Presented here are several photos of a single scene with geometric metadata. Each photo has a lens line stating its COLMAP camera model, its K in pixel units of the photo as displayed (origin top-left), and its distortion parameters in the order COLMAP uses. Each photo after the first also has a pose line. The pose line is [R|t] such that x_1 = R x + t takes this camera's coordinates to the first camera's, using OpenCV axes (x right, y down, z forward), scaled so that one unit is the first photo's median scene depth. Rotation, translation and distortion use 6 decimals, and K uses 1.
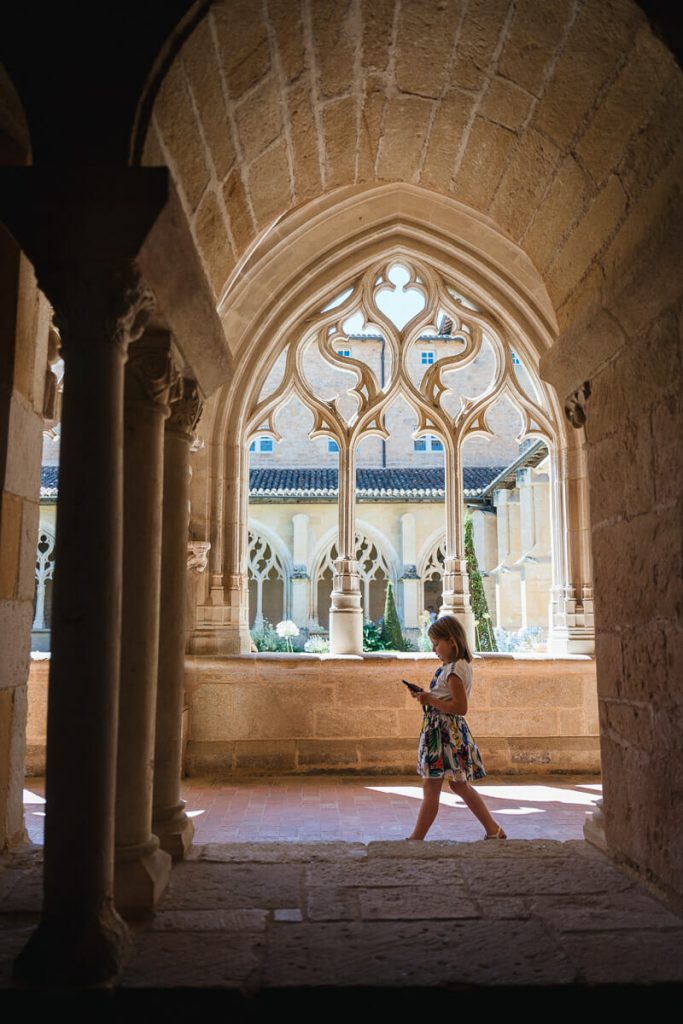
lens RADIAL K [[803.1, 0, 343.2], [0, 803.1, 510.8], [0, 0, 1]] dist [-0.012300, -0.001450]
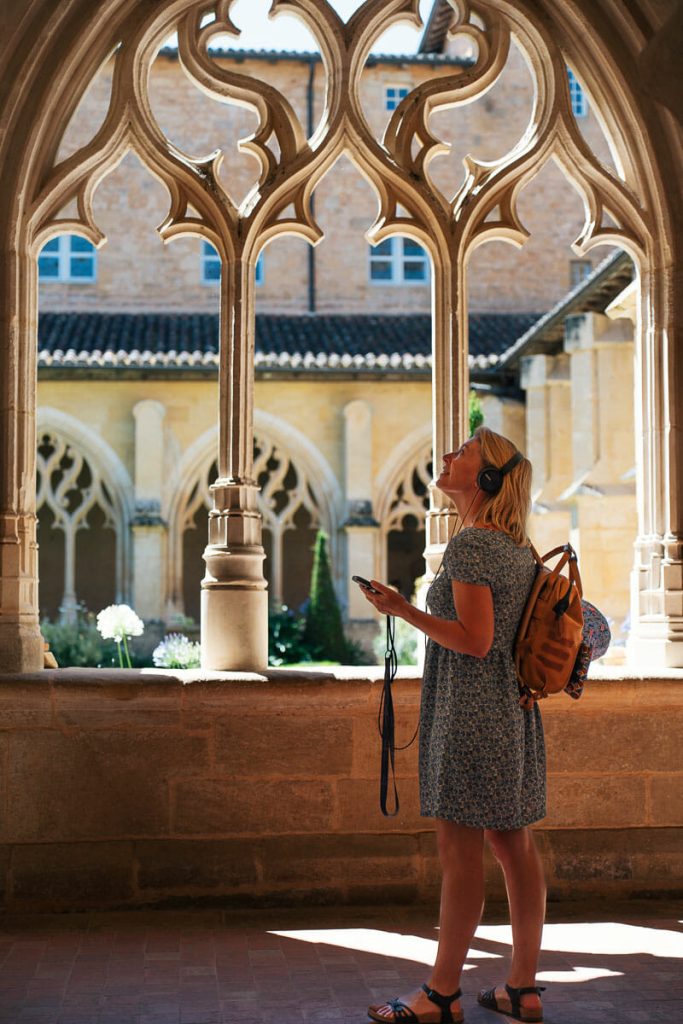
lens RADIAL K [[1396.1, 0, 340.8], [0, 1396.1, 512.7], [0, 0, 1]] dist [0.019075, 0.000000]
pose [[0.997404, 0.001834, 0.071991, 0.006813], [-0.006549, 0.997843, 0.065311, 0.021207], [-0.071716, -0.065612, 0.995265, 0.125286]]
